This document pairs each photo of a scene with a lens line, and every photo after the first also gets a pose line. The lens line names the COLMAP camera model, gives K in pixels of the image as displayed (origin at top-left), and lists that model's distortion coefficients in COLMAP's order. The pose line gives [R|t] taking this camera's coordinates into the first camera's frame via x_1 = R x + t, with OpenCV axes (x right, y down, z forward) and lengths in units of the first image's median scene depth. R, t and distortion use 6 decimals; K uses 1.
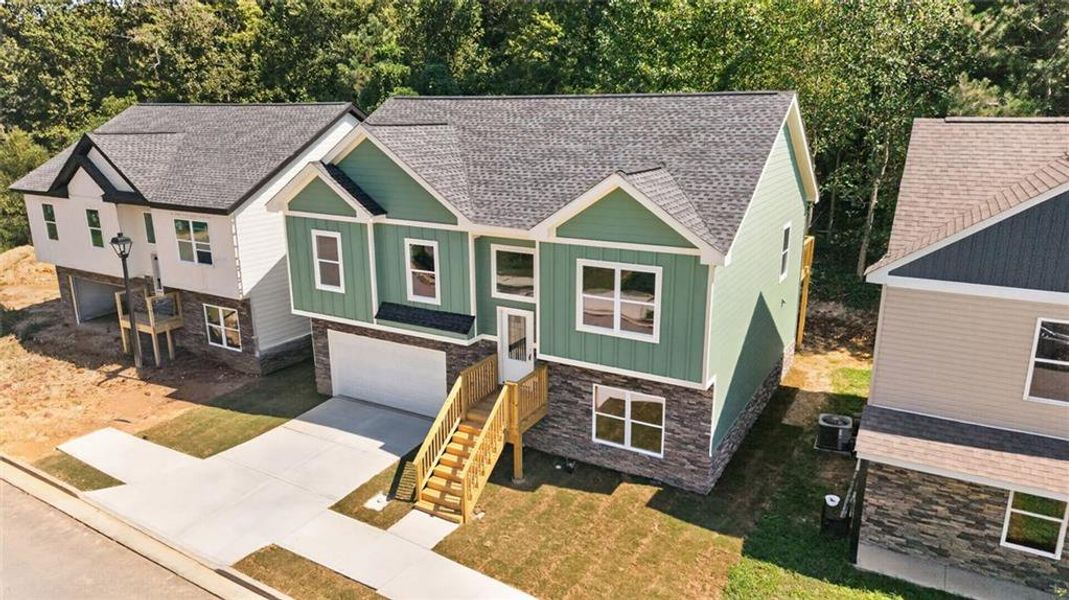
lens RADIAL K [[718.6, 0, 534.5], [0, 718.6, 300.0], [0, 0, 1]] dist [0.025535, -0.023608]
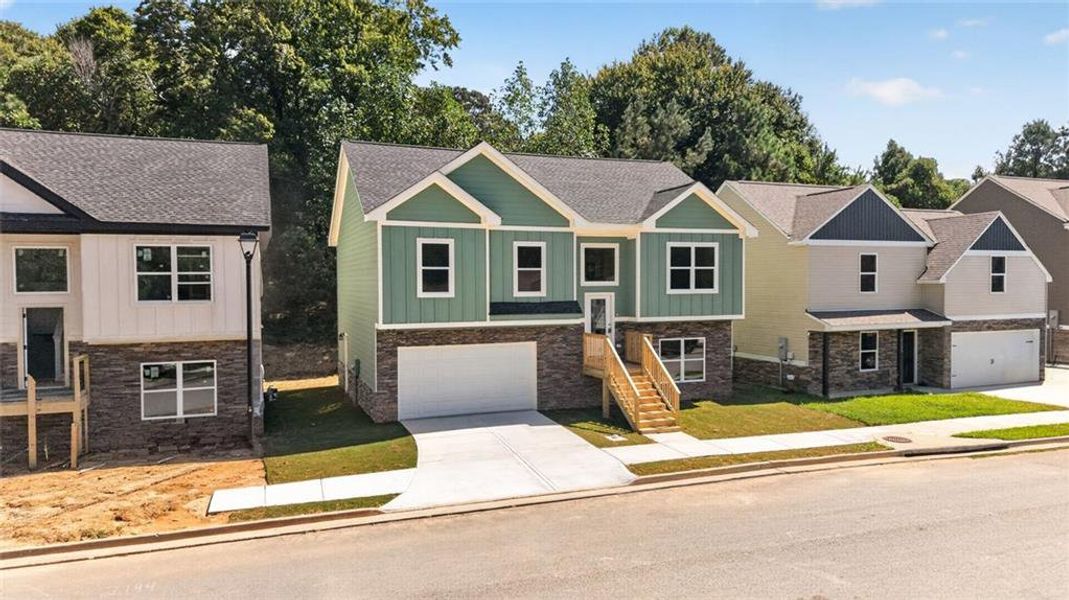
lens RADIAL K [[718.6, 0, 534.5], [0, 718.6, 300.0], [0, 0, 1]] dist [0.025535, -0.023608]
pose [[0.628358, -0.018518, 0.777704, -1.069740], [0.203947, 0.968670, -0.141717, 0.178122], [-0.750715, 0.247659, 0.612448, 0.290606]]
